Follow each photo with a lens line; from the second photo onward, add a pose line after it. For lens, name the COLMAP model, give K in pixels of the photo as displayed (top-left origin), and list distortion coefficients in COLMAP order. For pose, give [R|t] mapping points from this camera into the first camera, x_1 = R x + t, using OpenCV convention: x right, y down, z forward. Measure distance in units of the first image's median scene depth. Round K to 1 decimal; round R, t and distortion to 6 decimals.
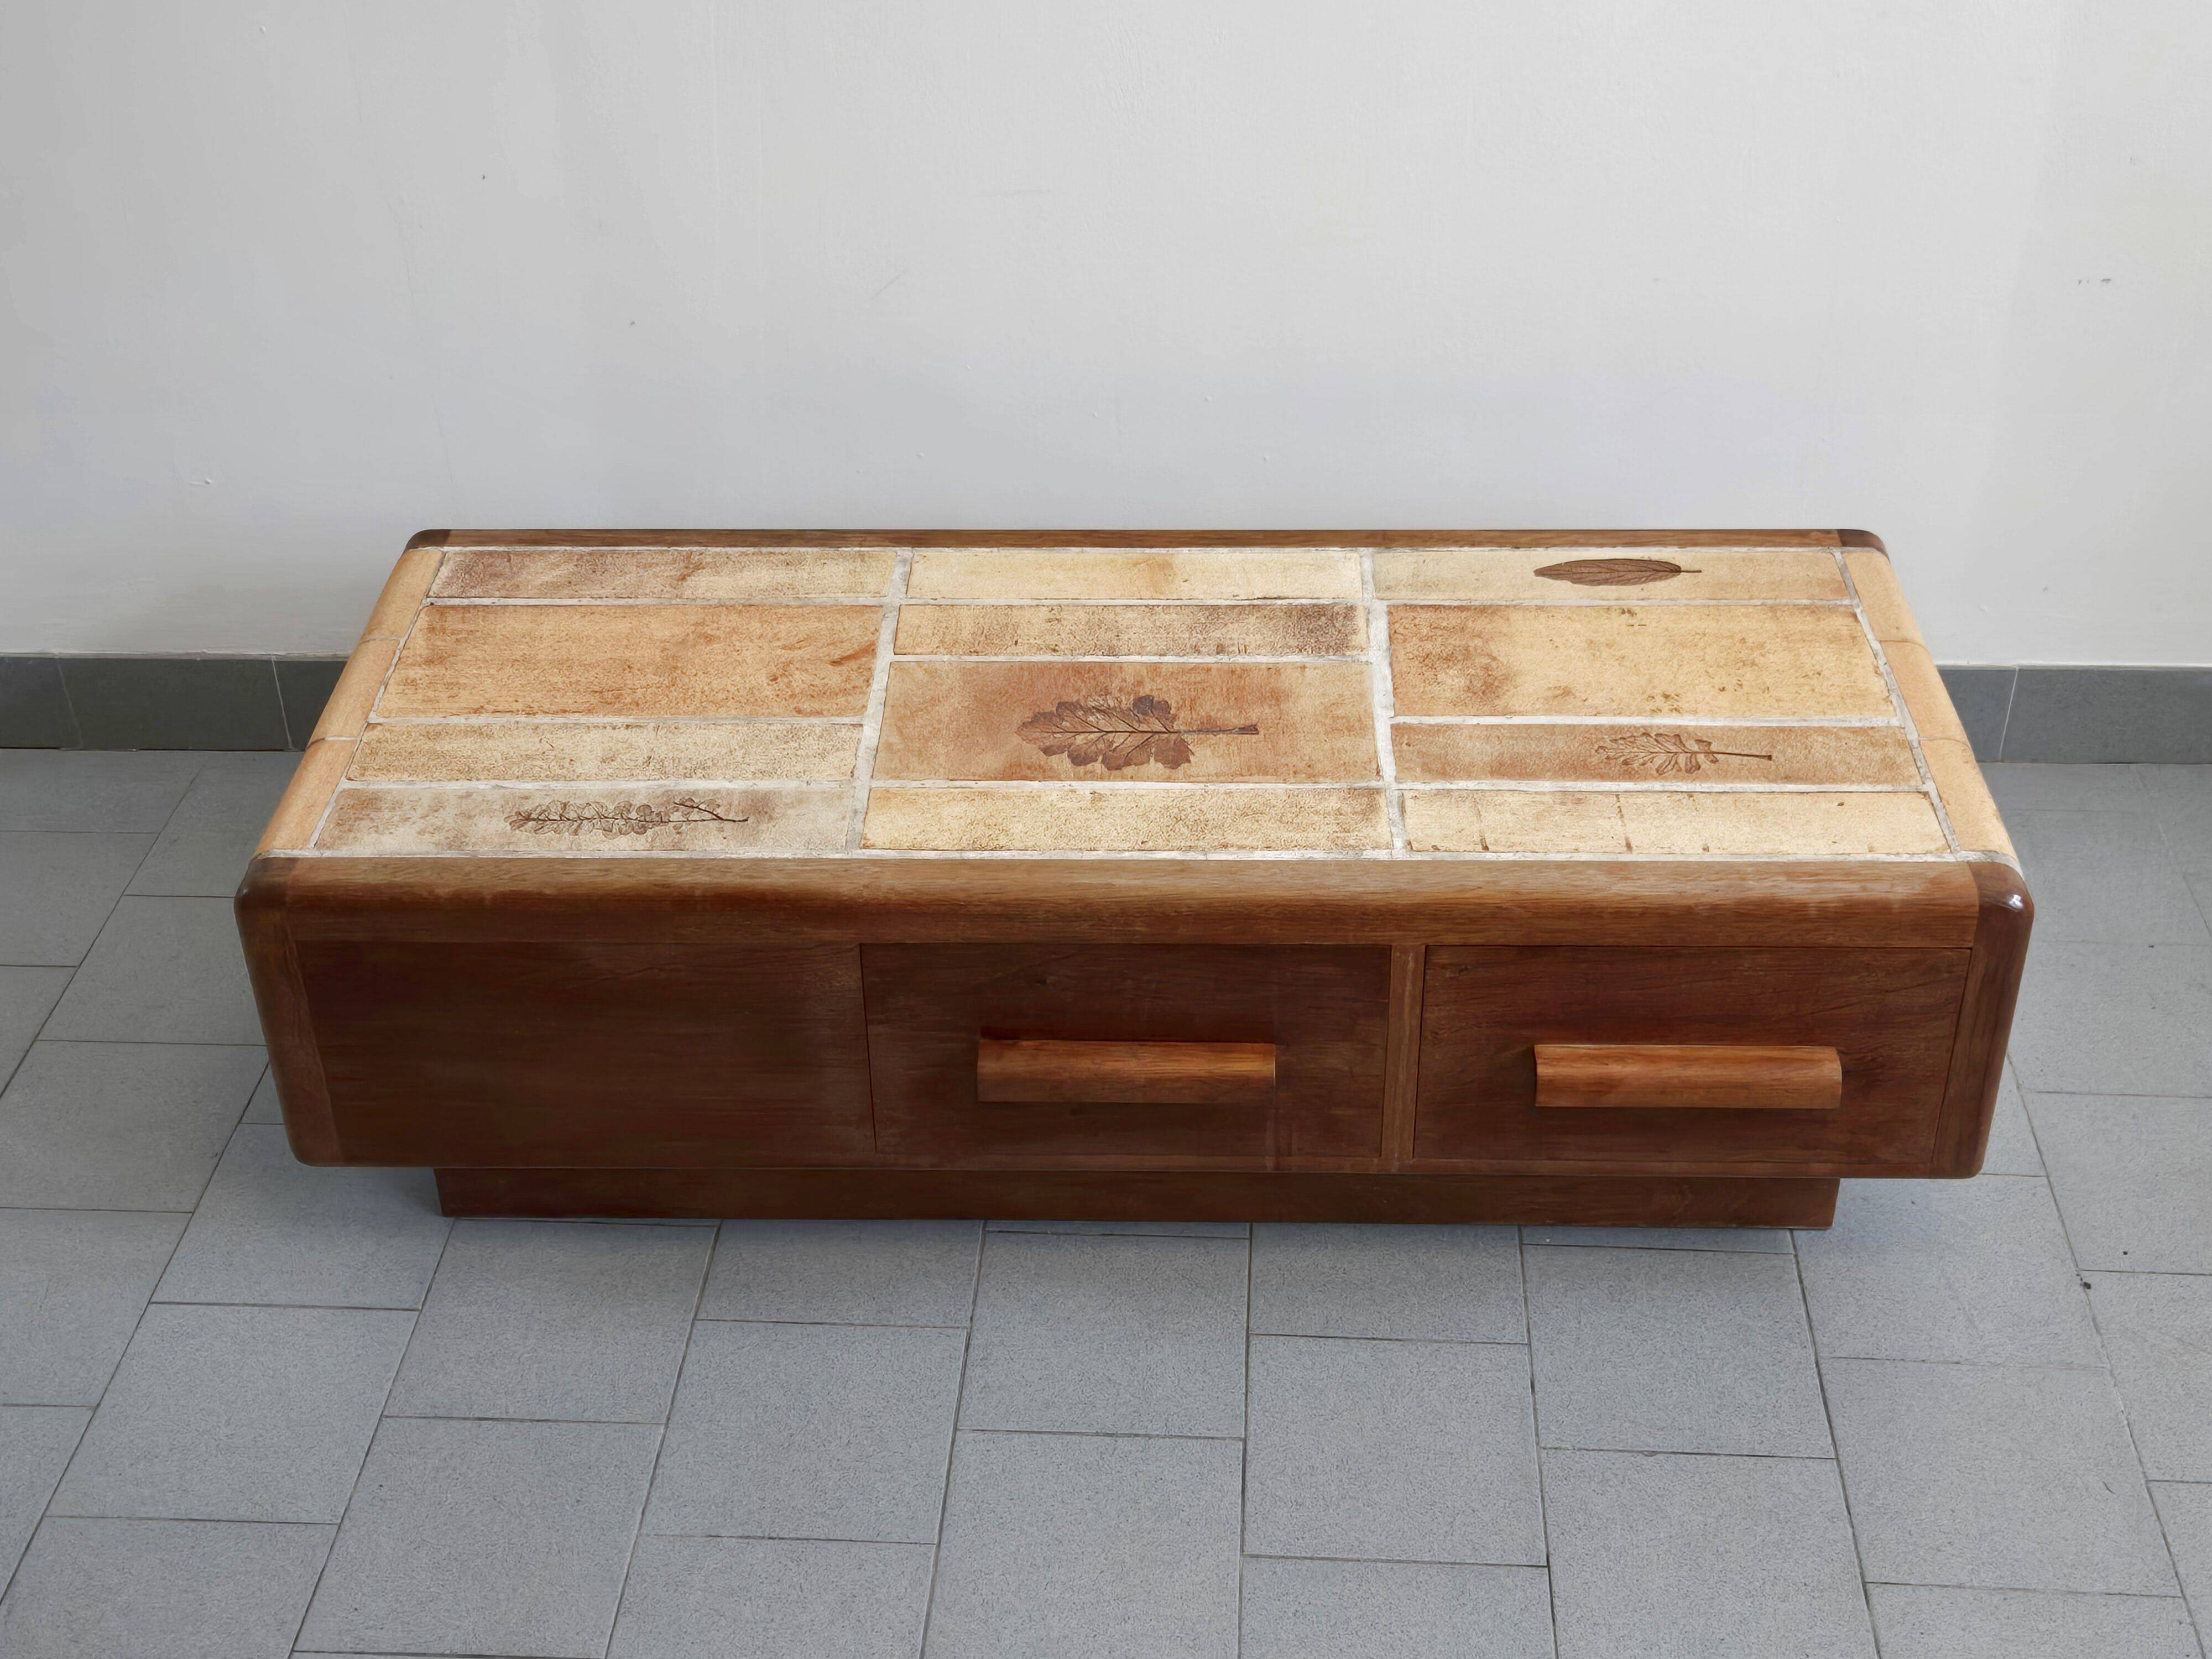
lens RADIAL K [[2780.0, 0, 1113.4], [0, 2780.0, 833.2], [0, 0, 1]] dist [0.119067, -0.440222]
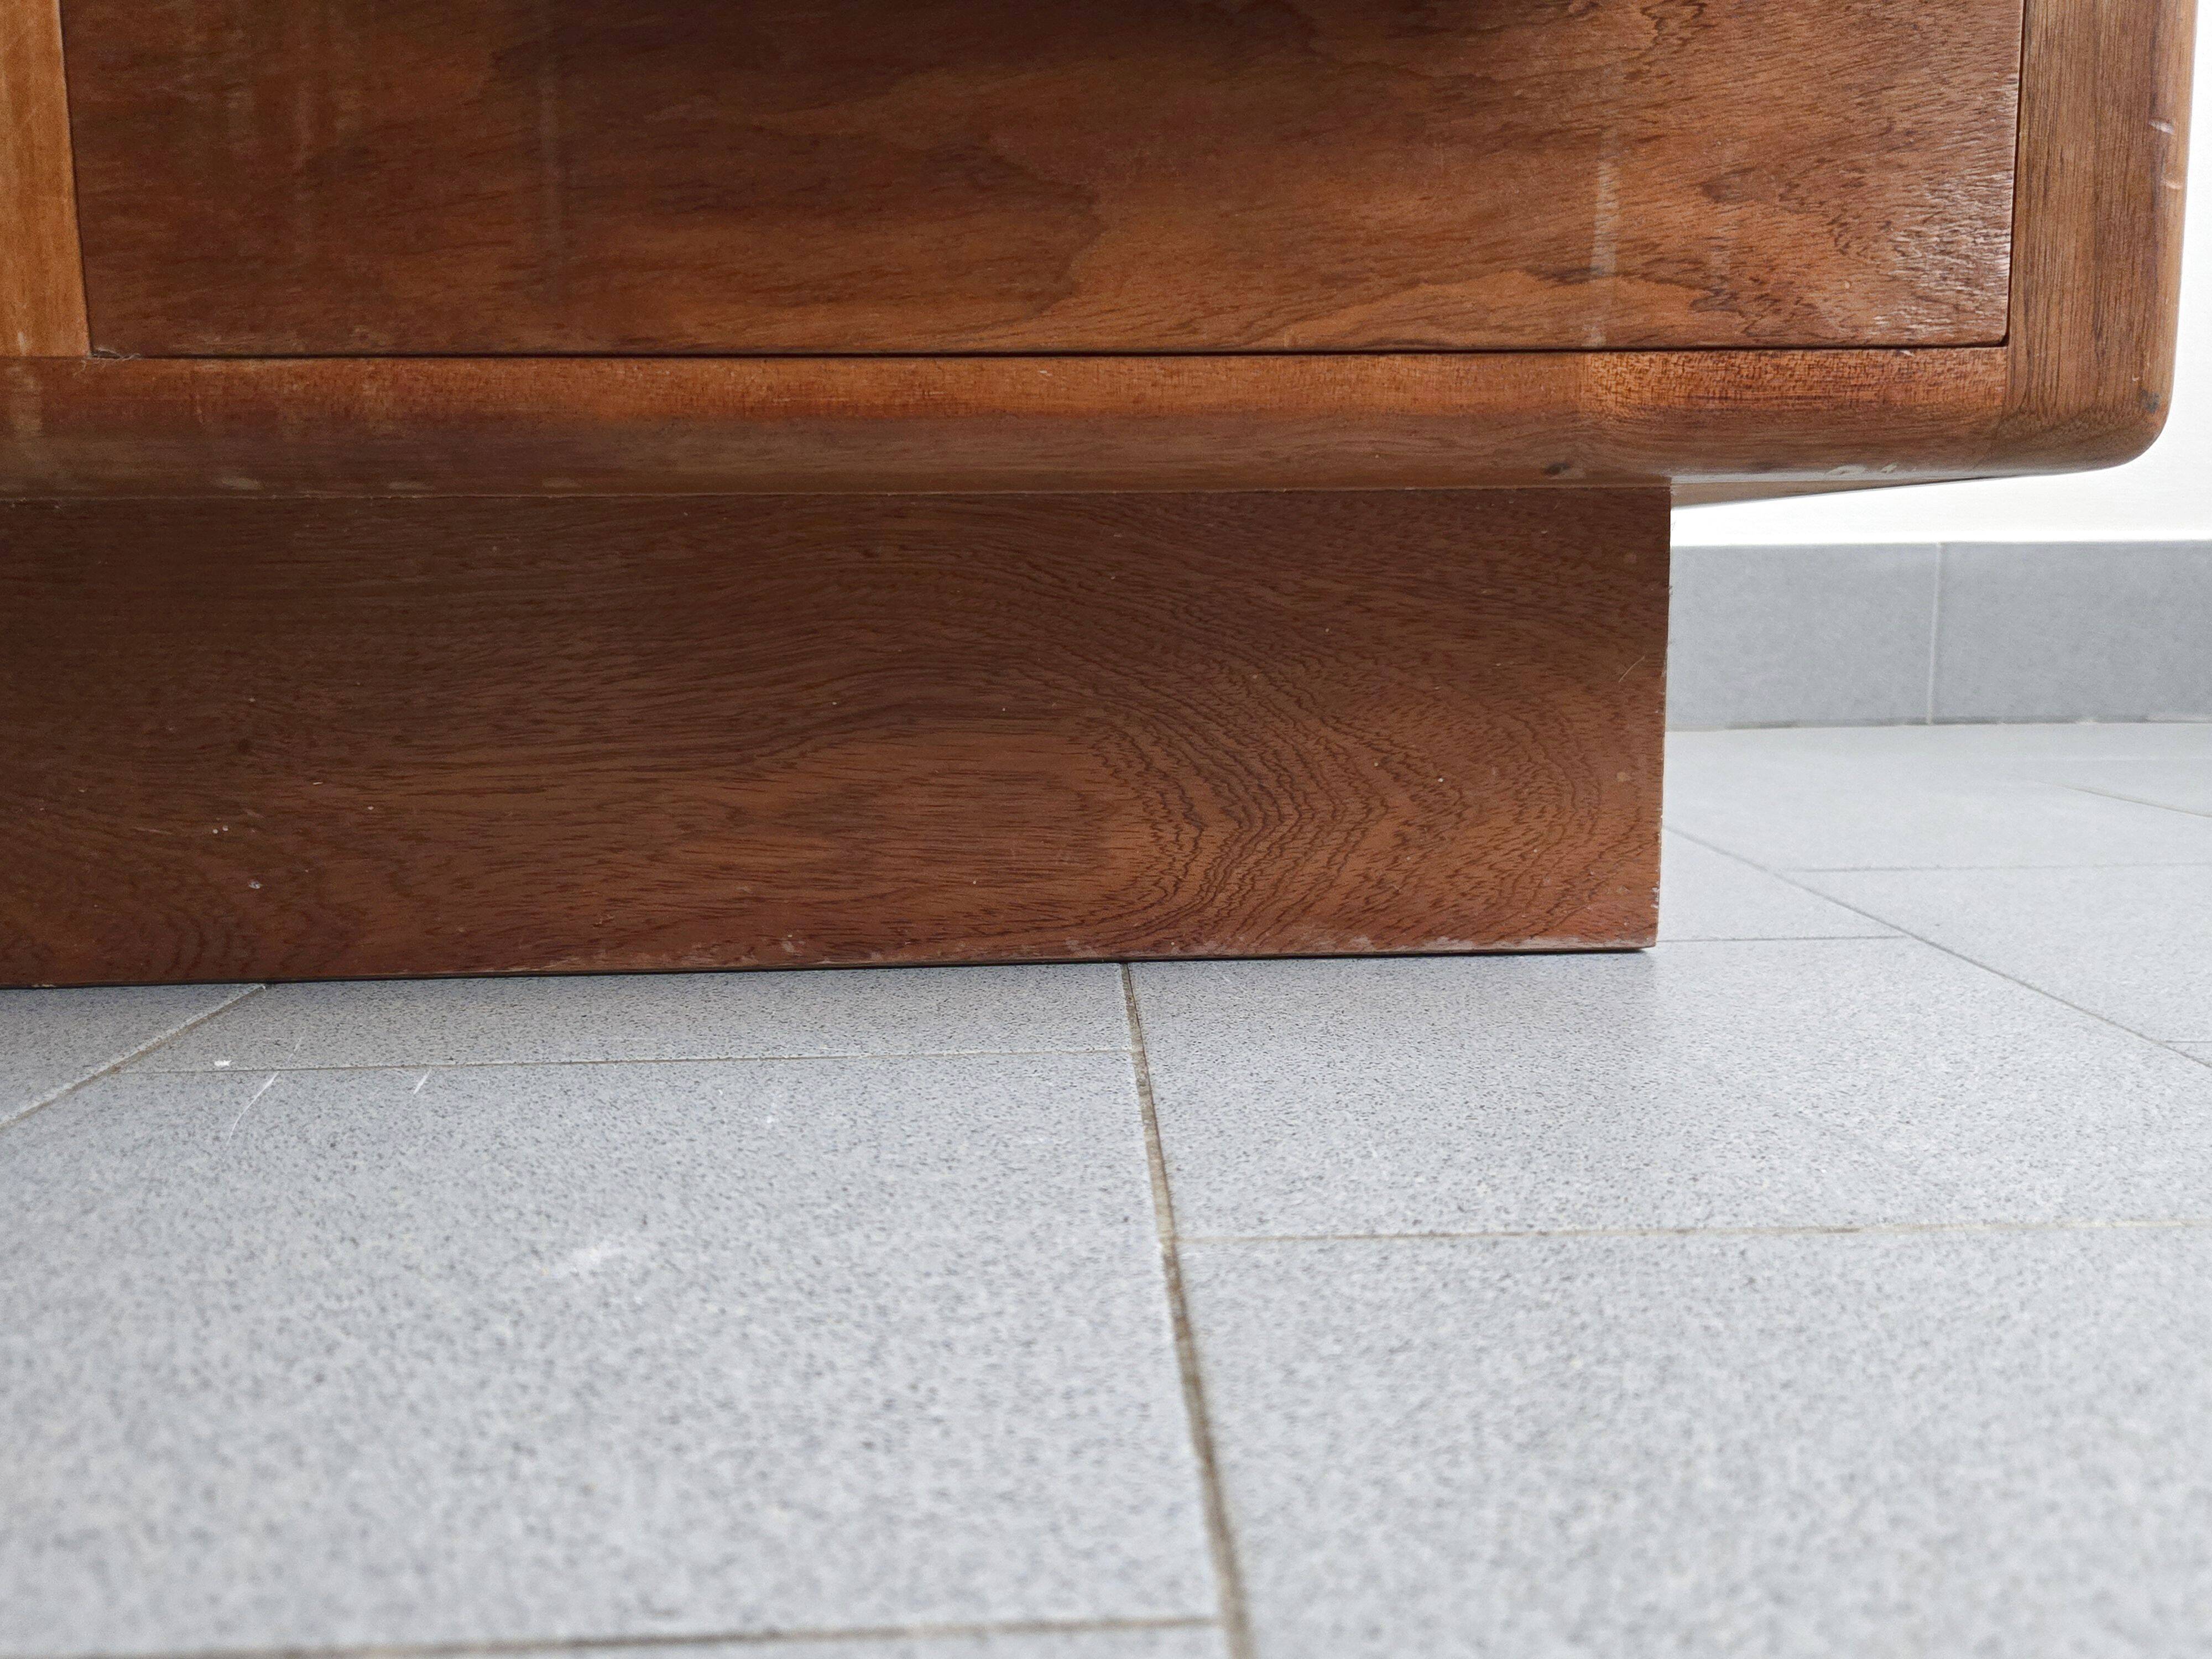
lens RADIAL K [[1855.0, 0, 1122.6], [0, 1855.0, 835.1], [0, 0, 1]] dist [0.067455, -0.080340]
pose [[0.996558, -0.008794, 0.082428, 0.187547], [0.044247, 0.897289, -0.439220, 0.236918], [-0.070099, 0.441356, 0.894590, 0.854728]]
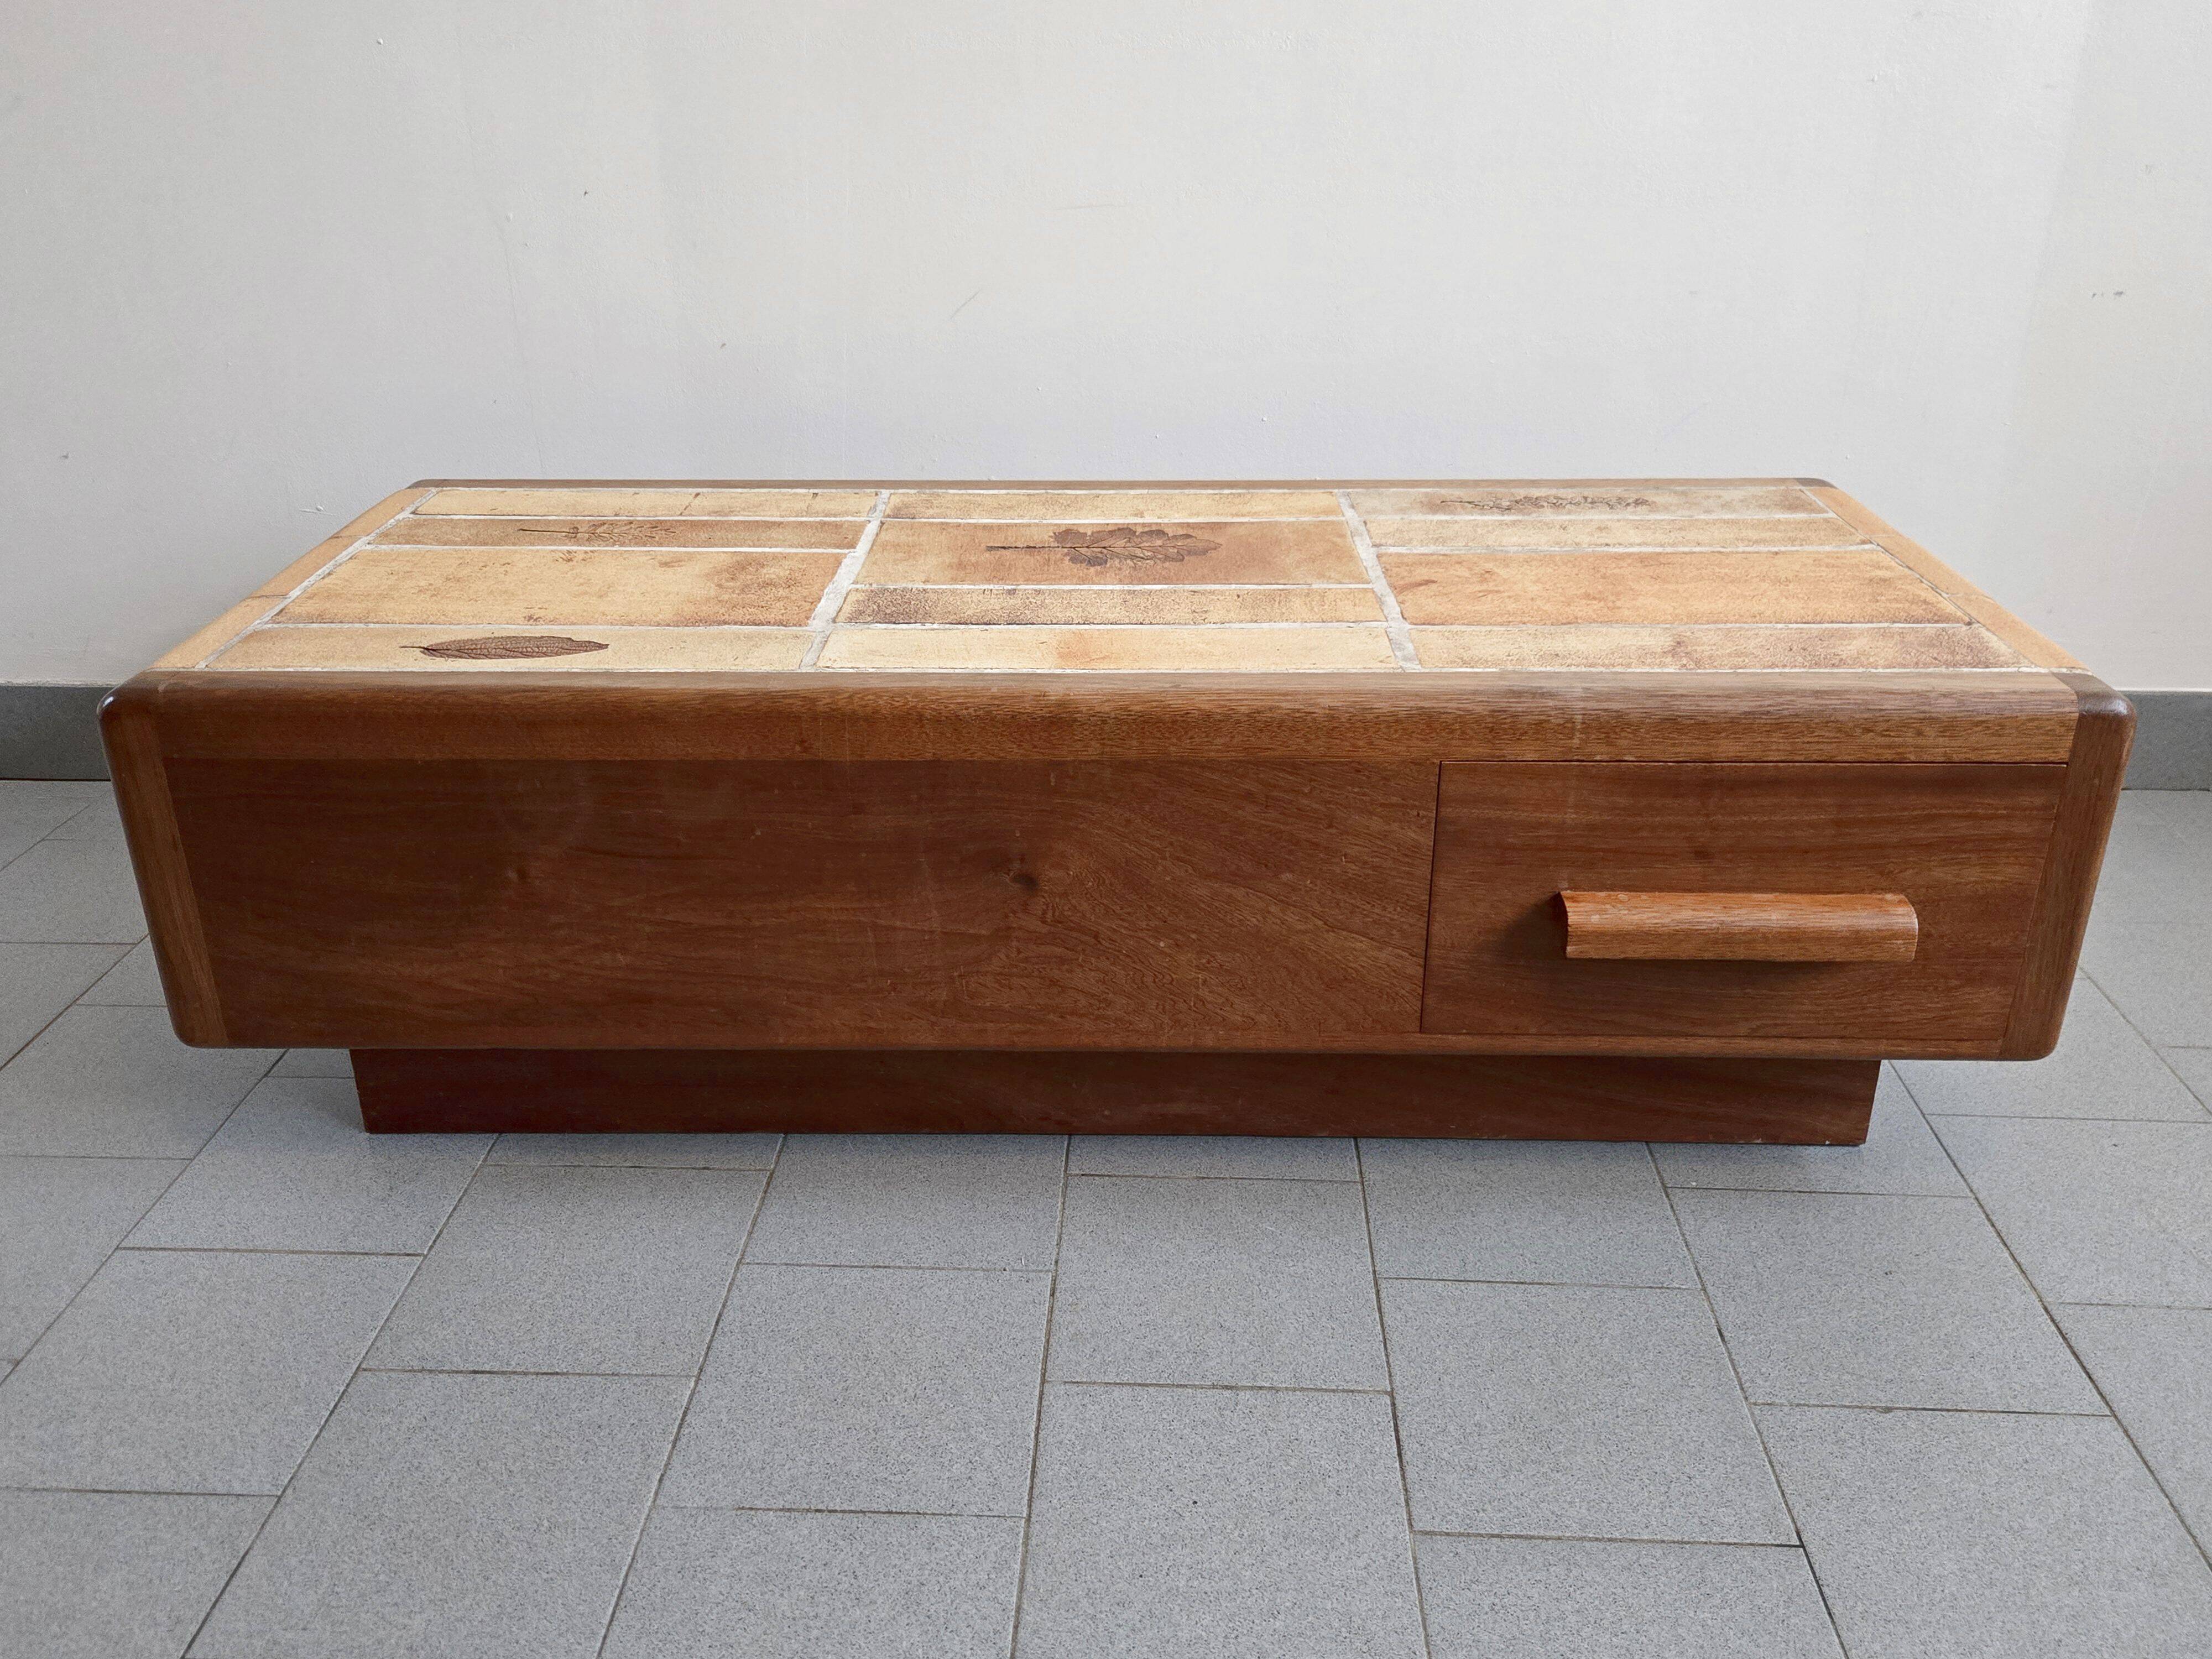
lens RADIAL K [[1821.9, 0, 1097.1], [0, 1821.9, 808.4], [0, 0, 1]] dist [0.073091, -0.090767]
pose [[-0.999705, 0.023629, 0.005597, 0.009438], [0.017070, 0.519889, 0.854063, -0.574621], [0.017271, 0.853907, -0.520139, 1.465321]]
